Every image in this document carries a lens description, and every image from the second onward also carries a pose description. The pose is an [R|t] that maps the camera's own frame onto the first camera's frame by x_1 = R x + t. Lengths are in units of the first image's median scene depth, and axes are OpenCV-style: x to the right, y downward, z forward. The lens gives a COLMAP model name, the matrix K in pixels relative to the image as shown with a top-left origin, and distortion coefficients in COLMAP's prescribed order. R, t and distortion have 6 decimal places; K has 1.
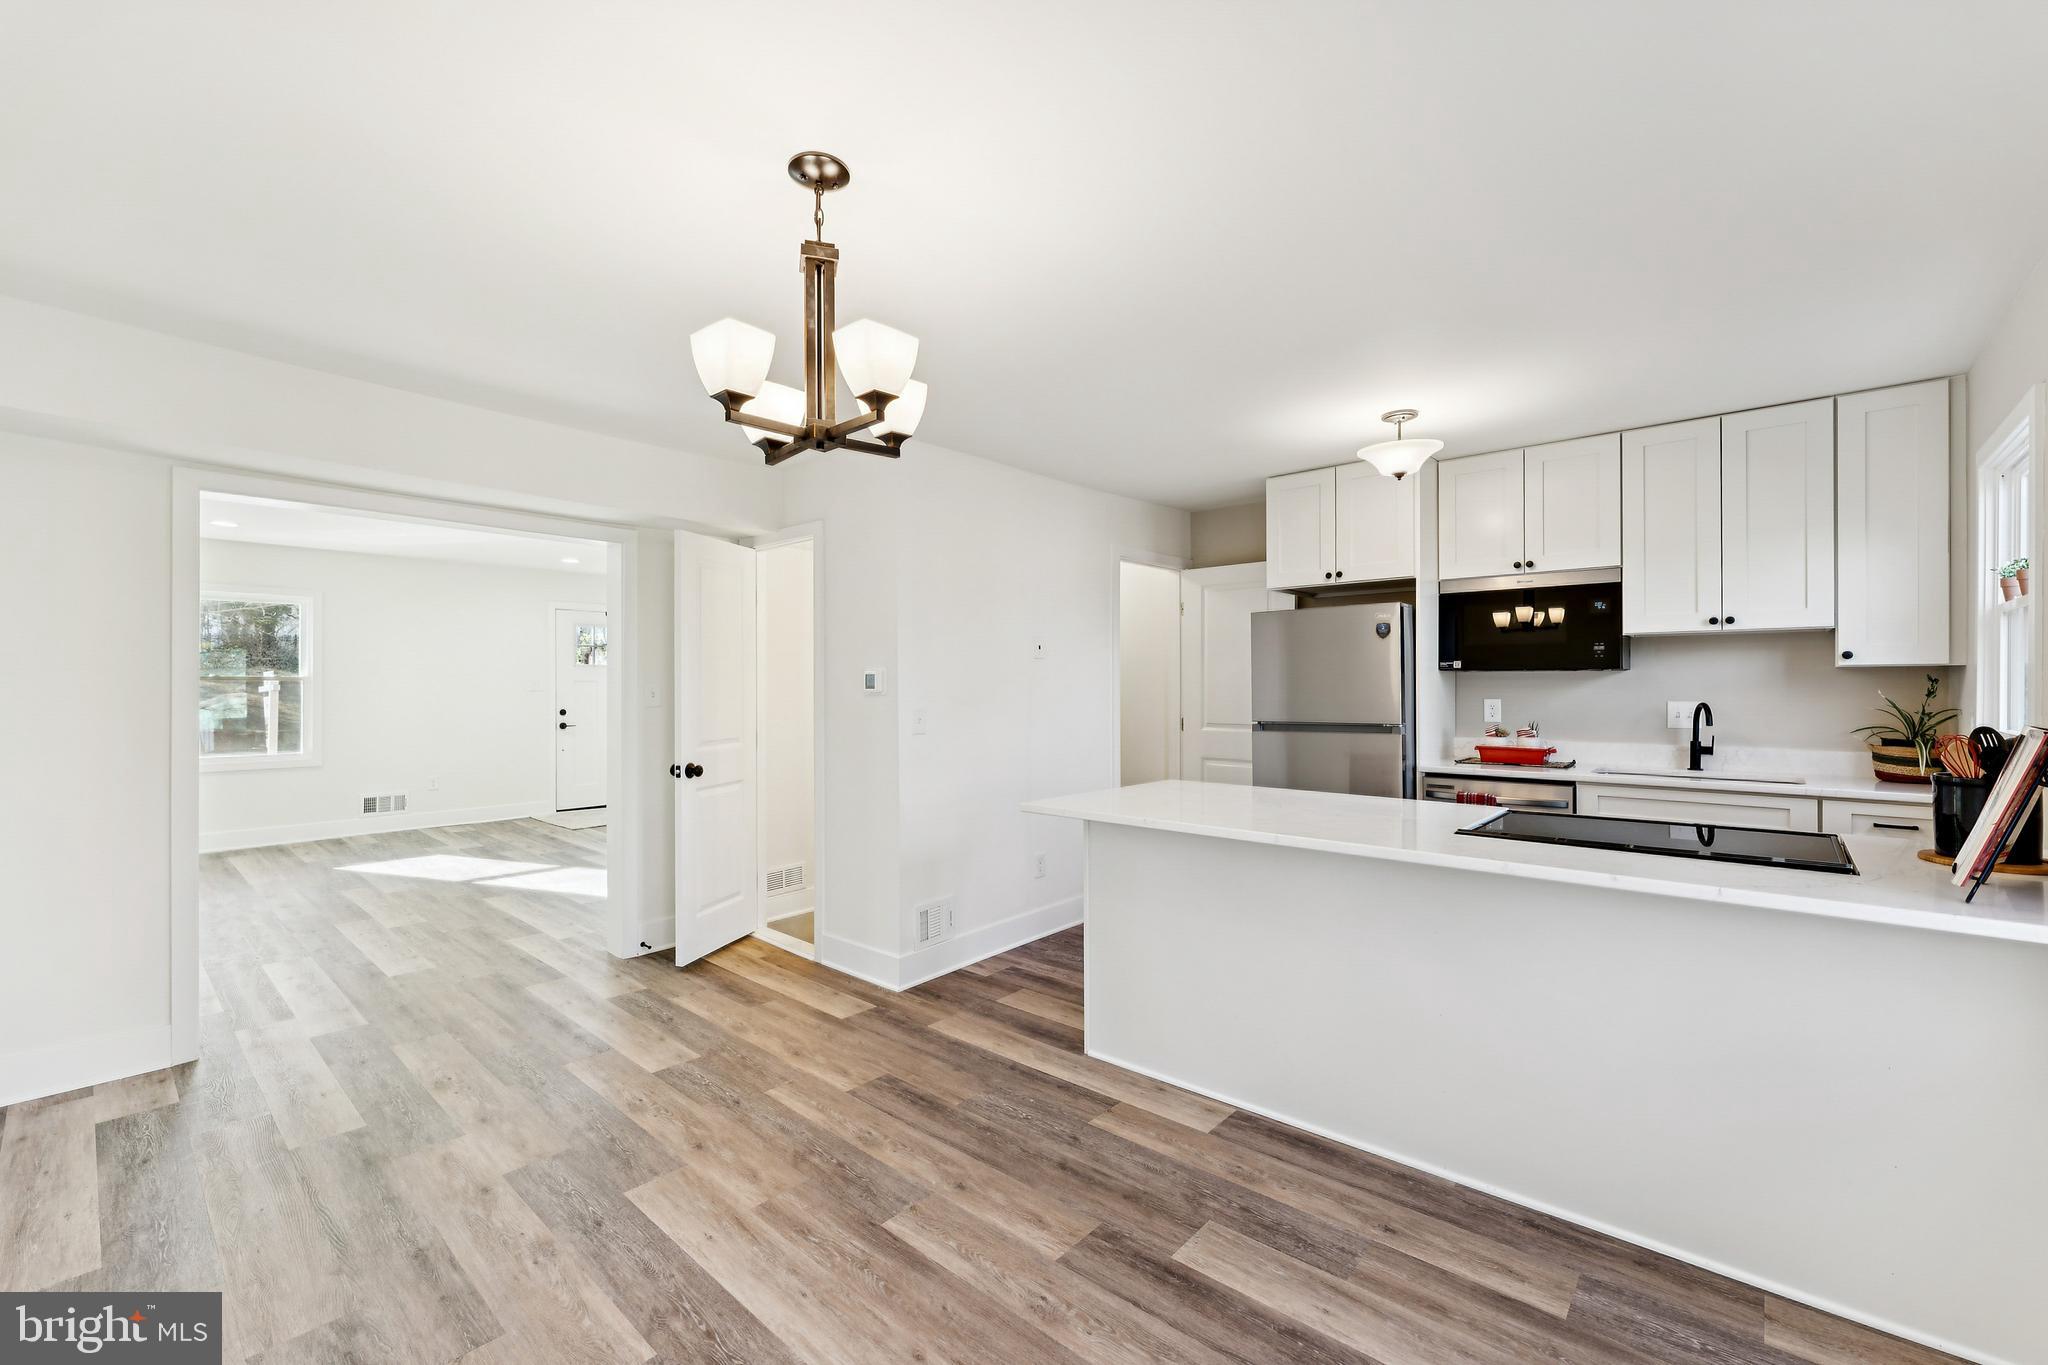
lens RADIAL K [[833.8, 0, 1023.6], [0, 833.8, 684.7], [0, 0, 1]] dist [-0.001413, -0.000414]
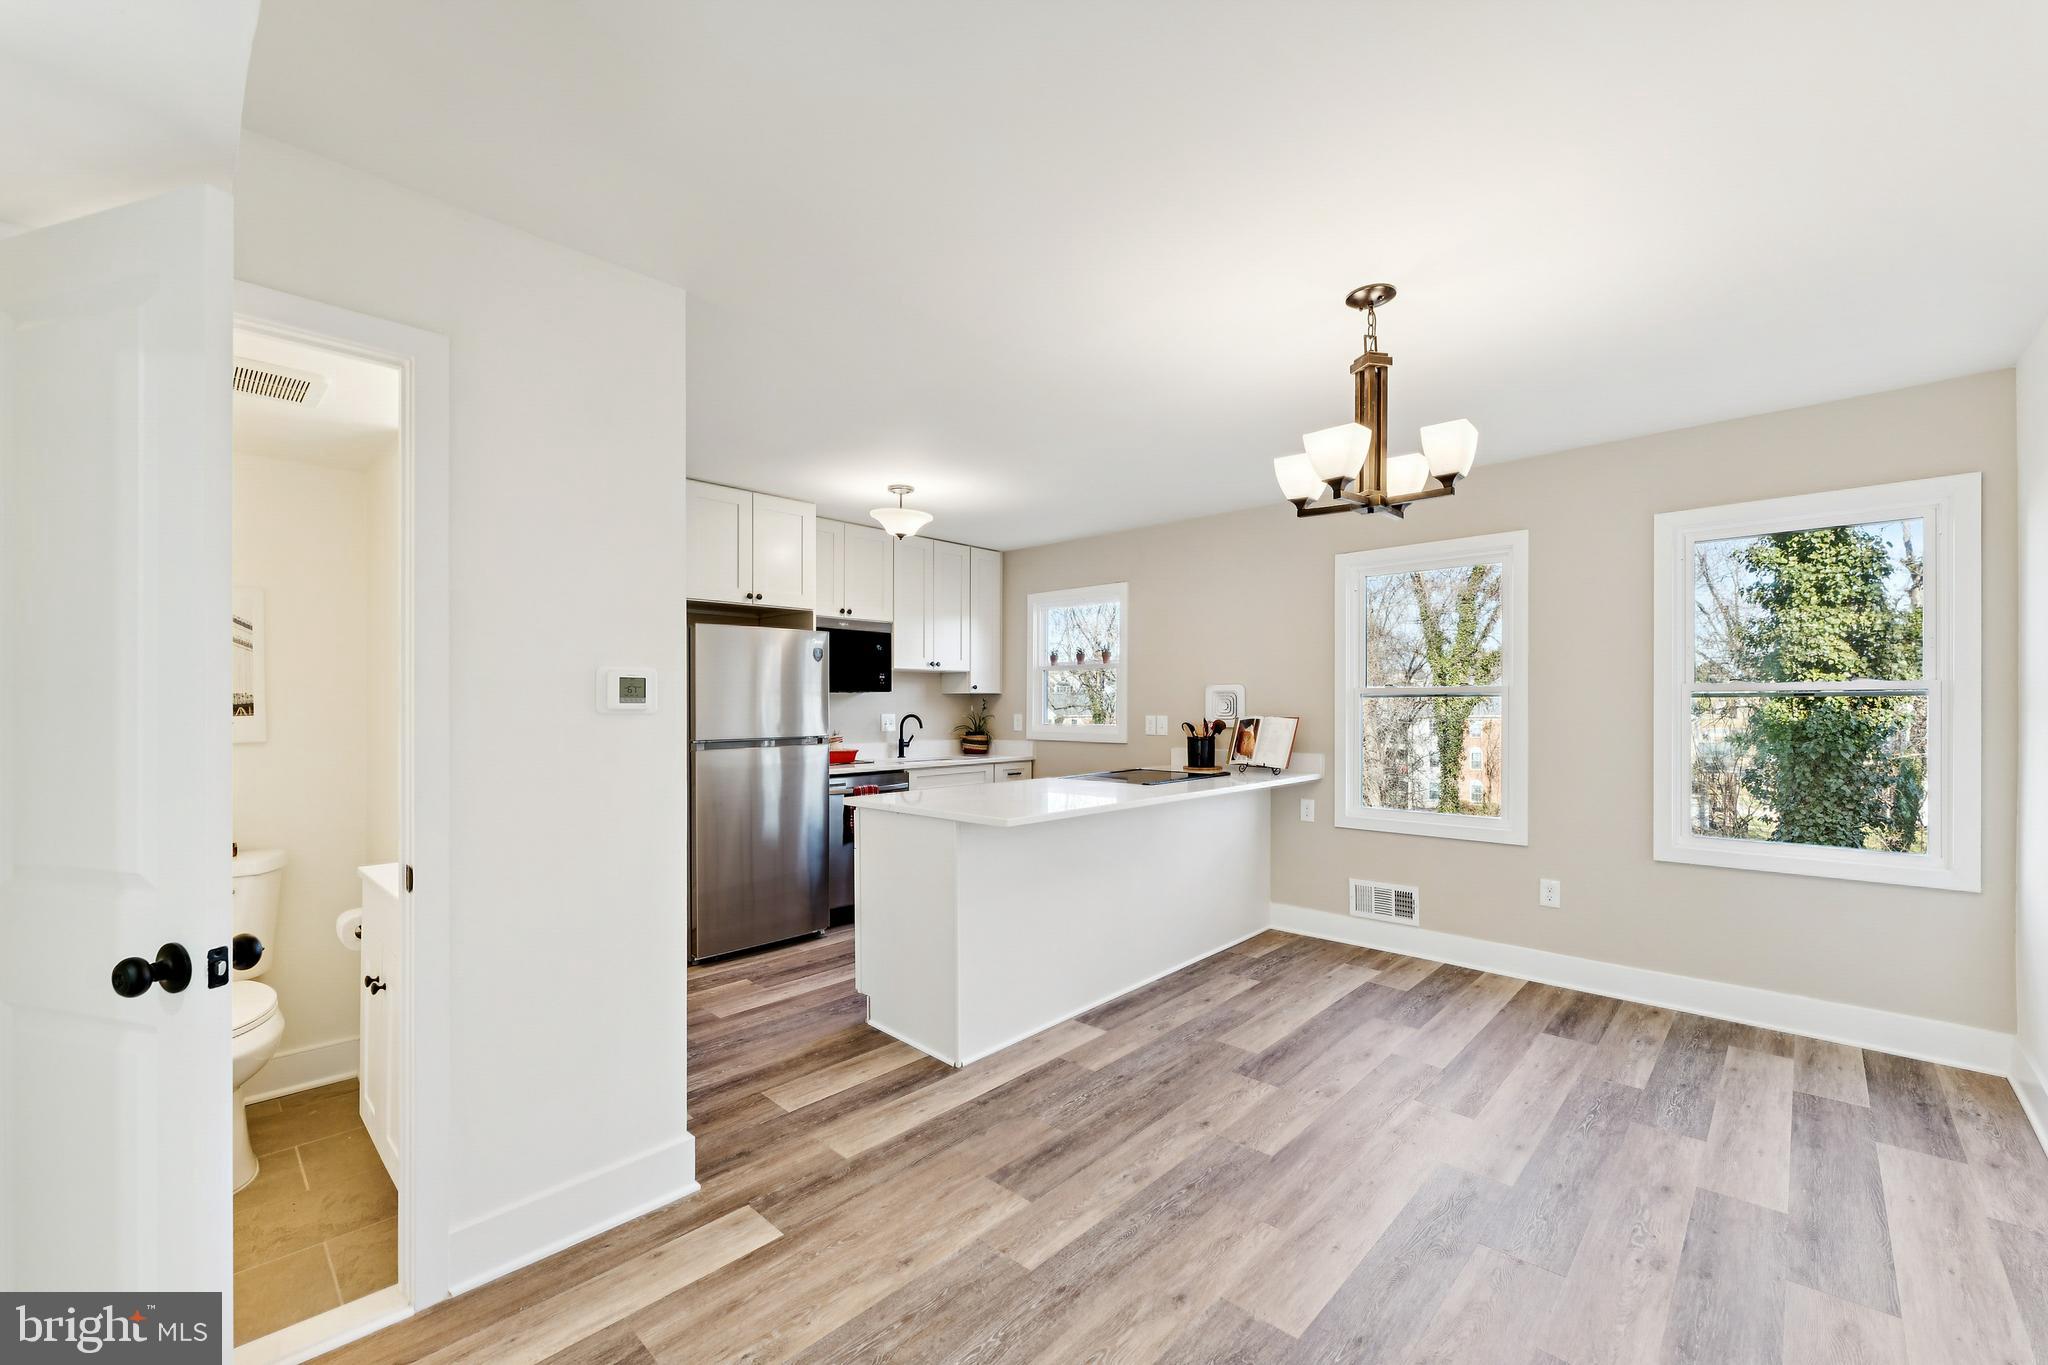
lens RADIAL K [[833.8, 0, 1009.3], [0, 833.8, 711.7], [0, 0, 1]] dist [-0.001413, -0.000414]
pose [[0.041858, -0.007412, 0.999096, -0.994528], [-0.000399, 0.999972, 0.007435, 0.006769], [-0.999123, -0.000710, 0.041854, 0.965361]]
